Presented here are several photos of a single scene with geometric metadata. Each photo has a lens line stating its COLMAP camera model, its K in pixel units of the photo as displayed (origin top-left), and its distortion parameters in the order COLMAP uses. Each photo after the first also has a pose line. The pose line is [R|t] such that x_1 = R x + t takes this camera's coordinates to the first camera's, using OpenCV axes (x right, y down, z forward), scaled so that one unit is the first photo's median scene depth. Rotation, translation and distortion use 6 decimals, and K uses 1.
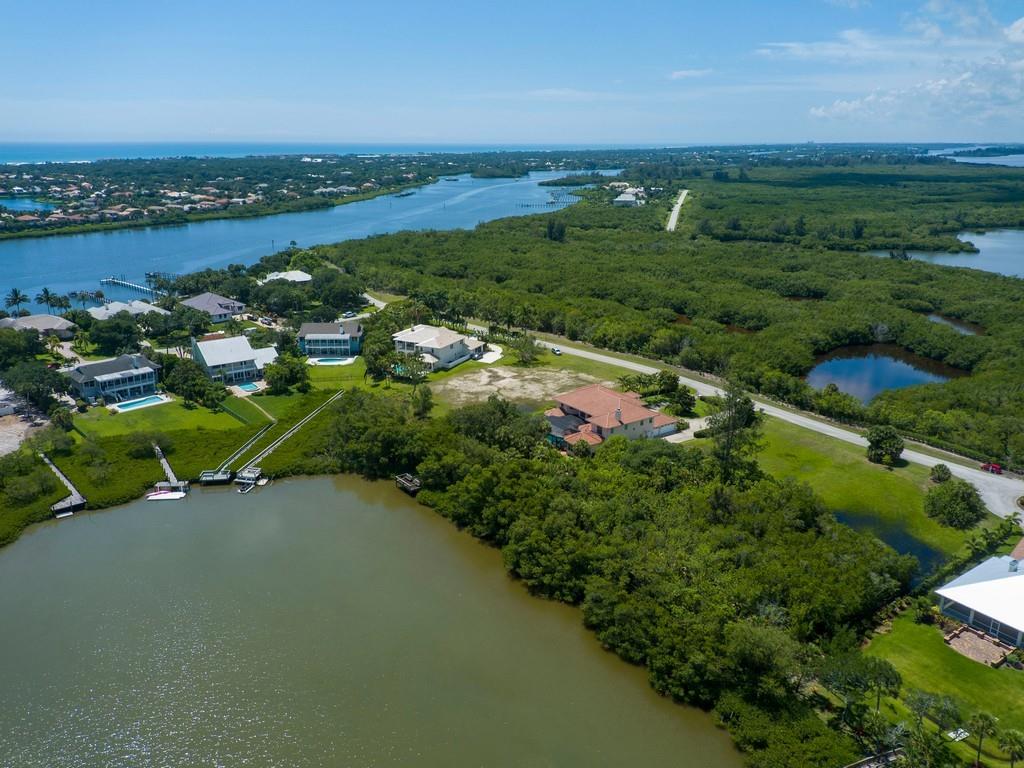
lens RADIAL K [[780.7, 0, 512.0], [0, 780.7, 384.0], [0, 0, 1]] dist [0.093679, -0.147973]
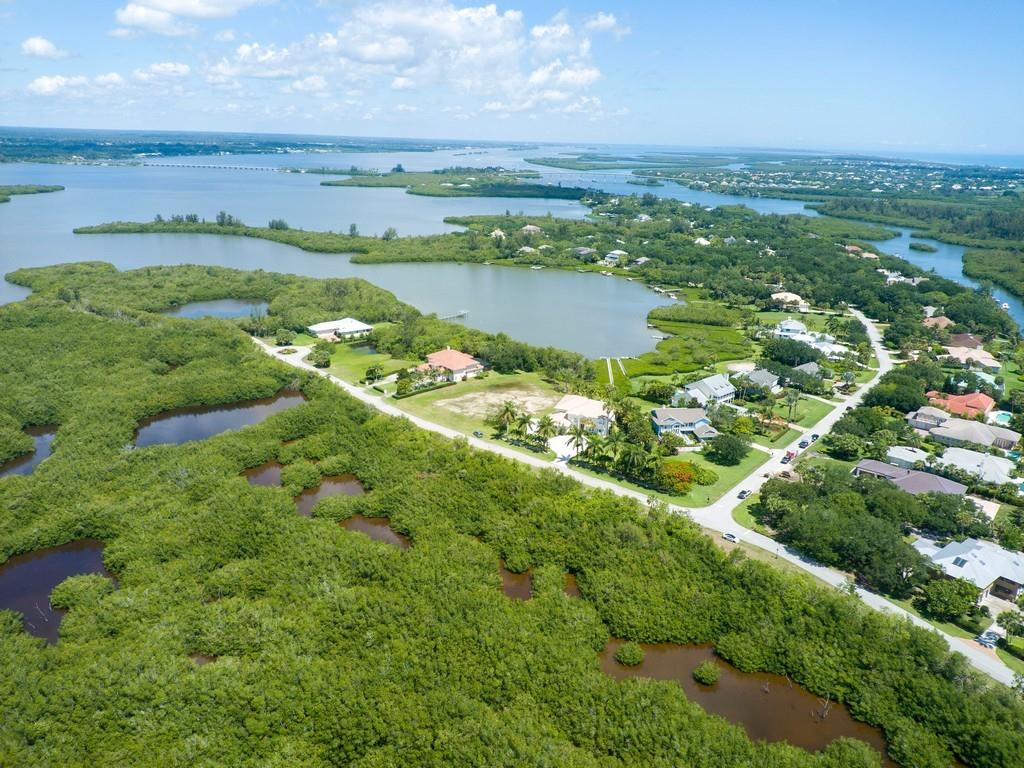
lens RADIAL K [[765.0, 0, 512.0], [0, 765.0, 384.0], [0, 0, 1]] dist [0.090504, -0.138479]
pose [[-0.994164, 0.008014, -0.107581, 0.138872], [-0.055293, 0.818436, 0.571931, -0.802346], [0.092632, 0.574541, -0.813217, 2.041531]]
